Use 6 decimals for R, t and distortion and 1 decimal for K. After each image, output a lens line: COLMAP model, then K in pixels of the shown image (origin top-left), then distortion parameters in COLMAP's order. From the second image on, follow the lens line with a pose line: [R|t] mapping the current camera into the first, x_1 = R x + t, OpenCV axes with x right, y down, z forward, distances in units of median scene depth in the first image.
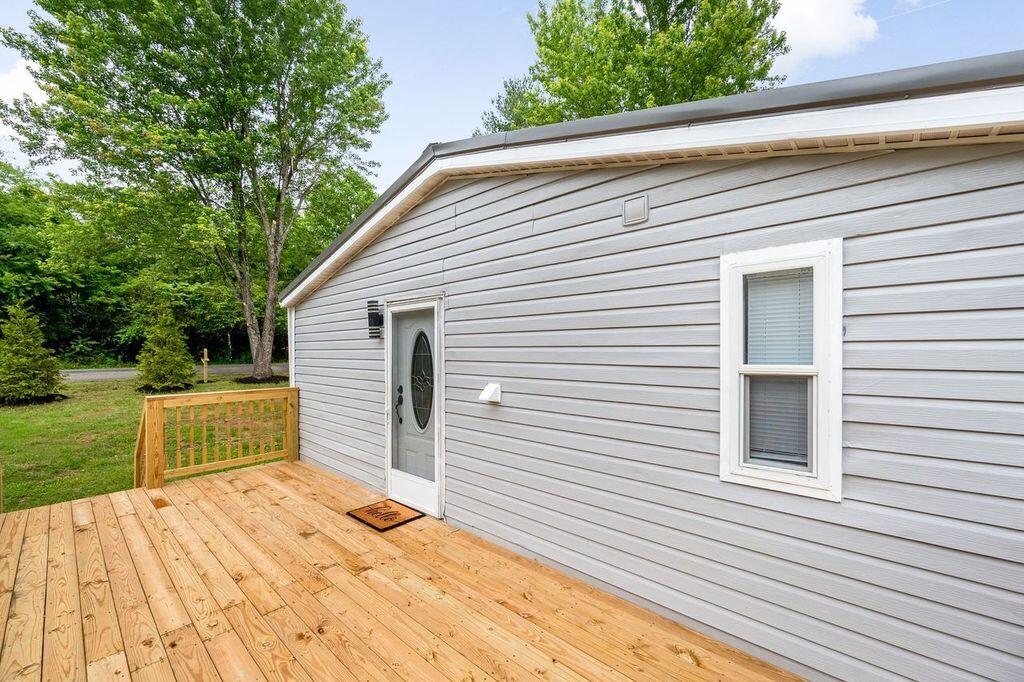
lens RADIAL K [[408.8, 0, 512.6], [0, 408.8, 345.4], [0, 0, 1]] dist [0.000607, 0.000125]
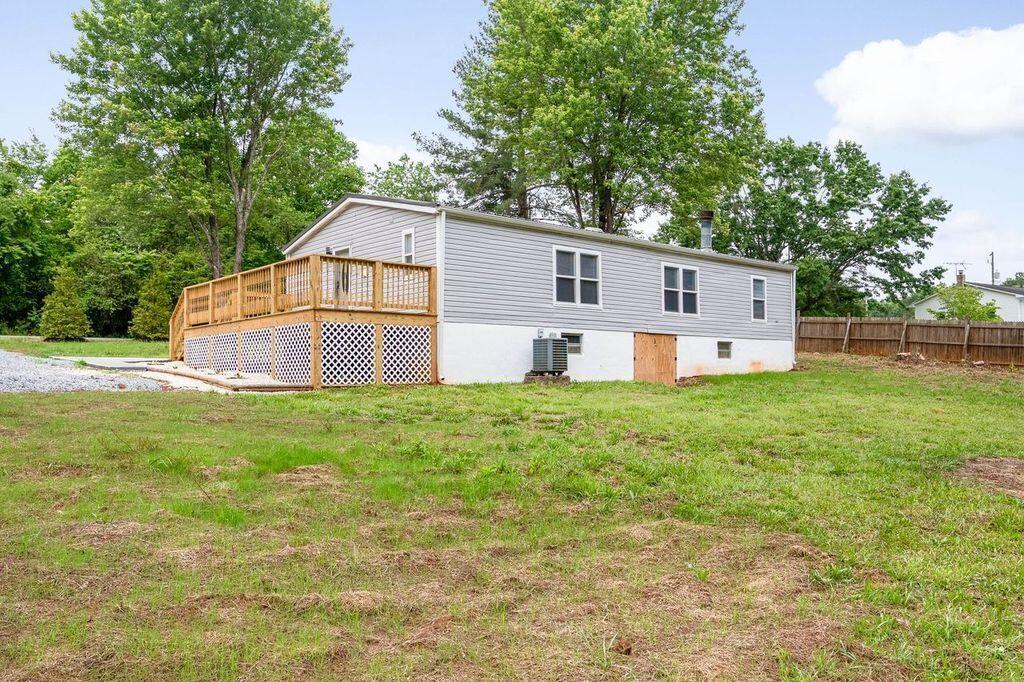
lens RADIAL K [[818.9, 0, 512.0], [0, 818.9, 341.0], [0, 0, 1]] dist [-0.009624, -0.003906]
pose [[0.992721, -0.000582, -0.120436, 0.353512], [-0.004583, 0.999082, -0.042603, 0.172188], [0.120350, 0.042845, 0.991806, -0.973882]]
